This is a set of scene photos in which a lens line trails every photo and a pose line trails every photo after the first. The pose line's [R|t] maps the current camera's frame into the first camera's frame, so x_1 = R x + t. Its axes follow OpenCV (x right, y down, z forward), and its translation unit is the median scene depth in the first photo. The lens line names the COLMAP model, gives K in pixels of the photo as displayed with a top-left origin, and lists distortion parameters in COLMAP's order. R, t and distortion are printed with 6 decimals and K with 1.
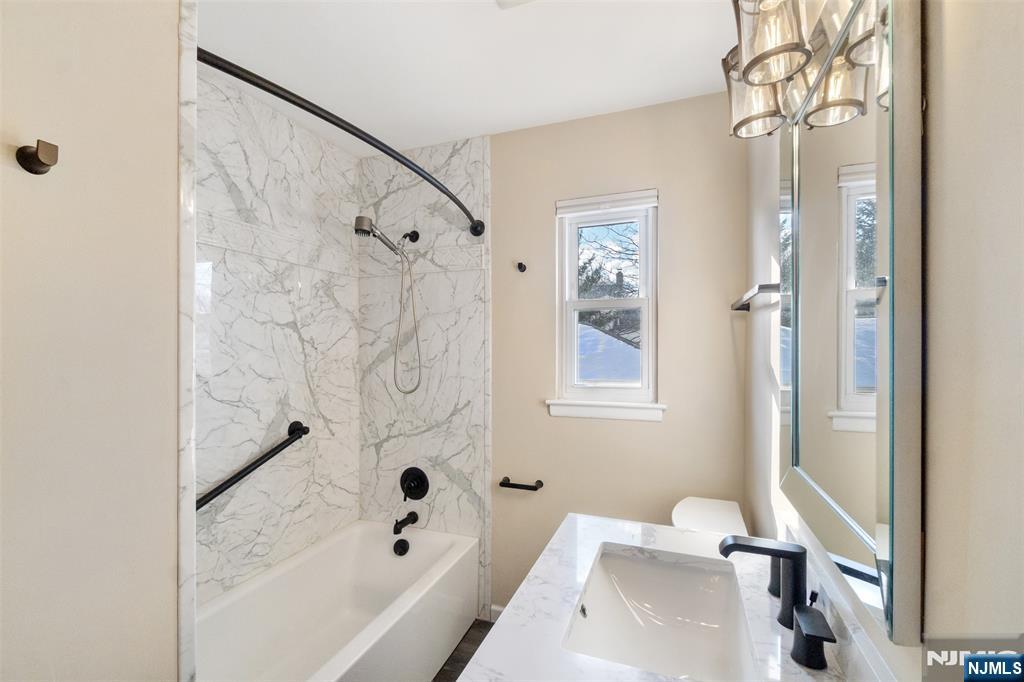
lens RADIAL K [[448.5, 0, 511.1], [0, 448.5, 349.0], [0, 0, 1]] dist [0.000001, -0.000085]
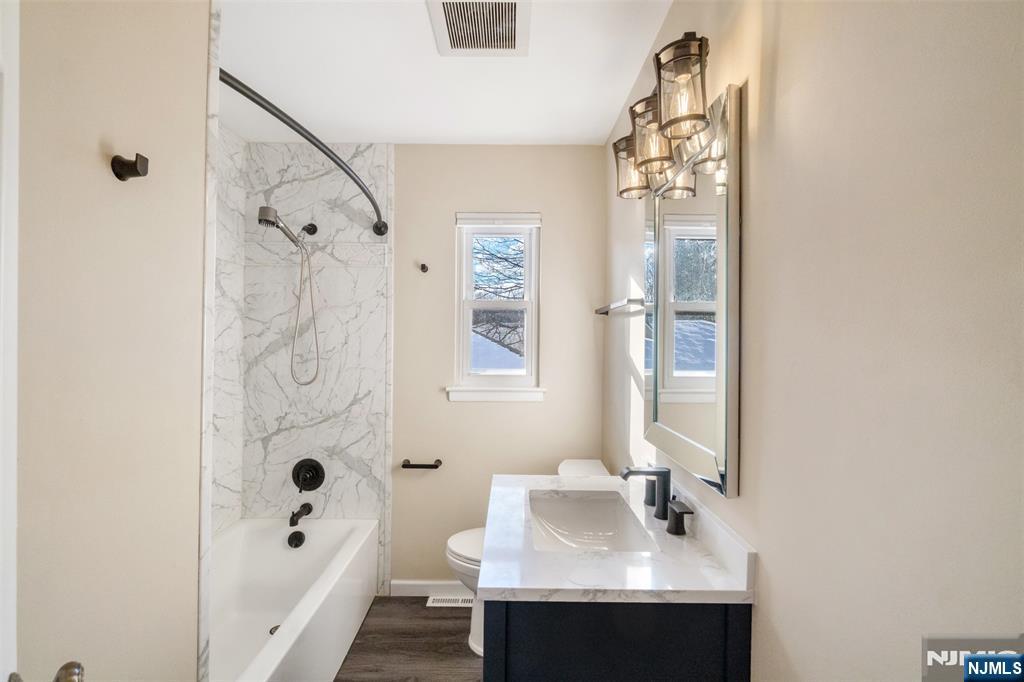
lens RADIAL K [[448.5, 0, 511.6], [0, 448.5, 338.7], [0, 0, 1]] dist [0.000001, -0.000085]
pose [[0.935067, 0.012401, 0.354254, -0.164726], [-0.009807, 0.999910, -0.009116, -0.000217], [-0.354336, 0.005050, 0.935105, -0.111453]]
